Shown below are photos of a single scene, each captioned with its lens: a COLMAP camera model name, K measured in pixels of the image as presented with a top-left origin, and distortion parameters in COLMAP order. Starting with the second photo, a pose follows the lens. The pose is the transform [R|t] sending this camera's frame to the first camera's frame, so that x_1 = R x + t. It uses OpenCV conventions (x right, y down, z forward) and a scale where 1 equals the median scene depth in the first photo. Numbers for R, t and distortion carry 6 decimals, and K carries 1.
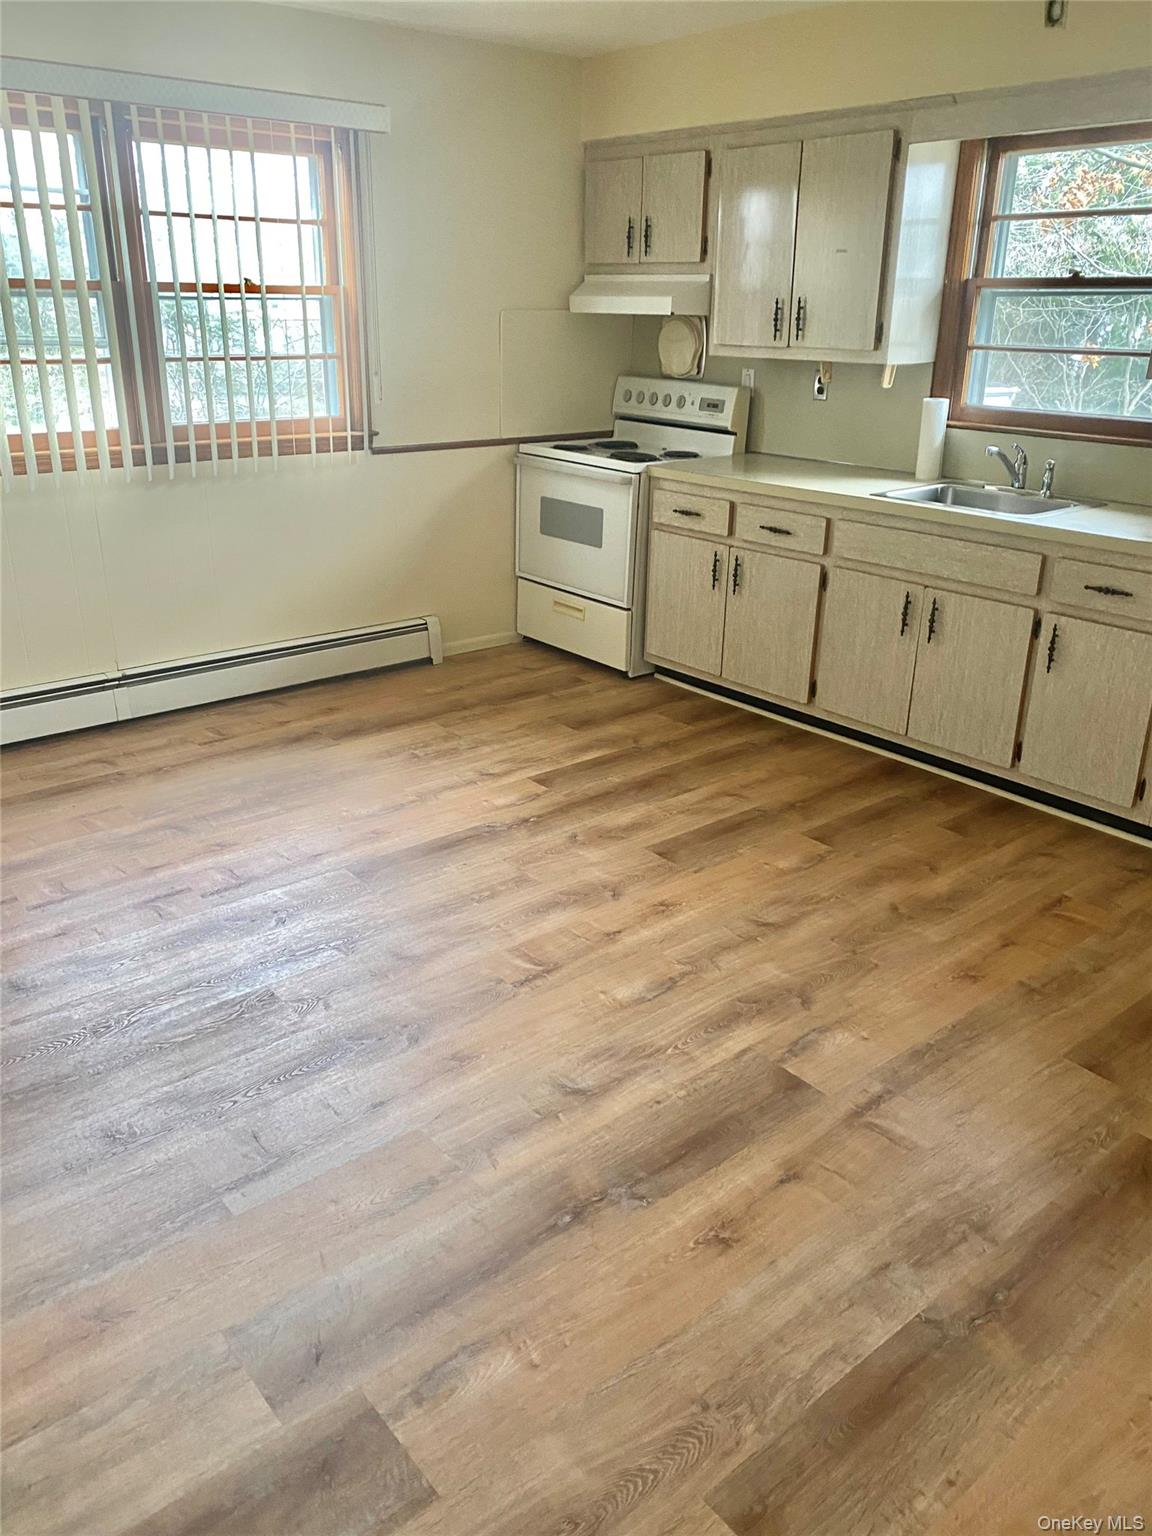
lens RADIAL K [[1163.2, 0, 566.6], [0, 1163.2, 752.3], [0, 0, 1]] dist [0.011927, -0.023615]
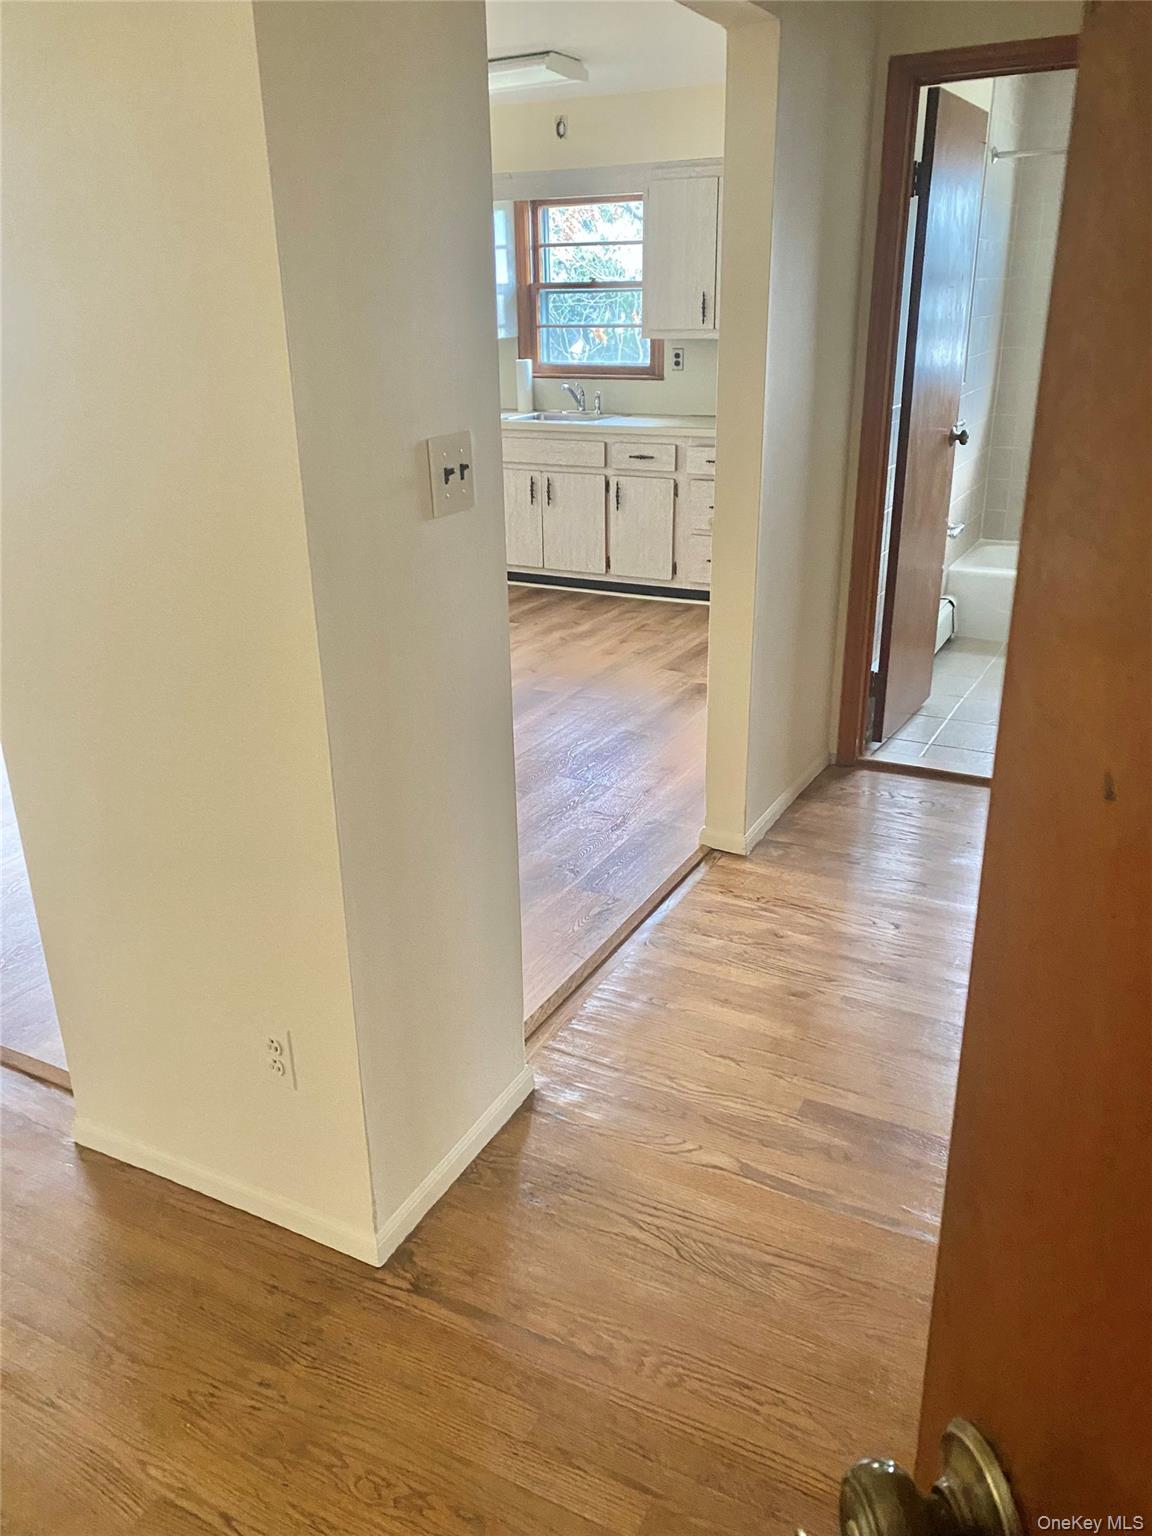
lens RADIAL K [[1163.2, 0, 576.8], [0, 1163.2, 780.5], [0, 0, 1]] dist [0.011927, -0.023615]
pose [[0.921477, -0.173413, 0.347574, -0.307152], [0.162900, 0.984848, 0.059489, 0.205891], [-0.352624, 0.001802, 0.935763, -0.588963]]
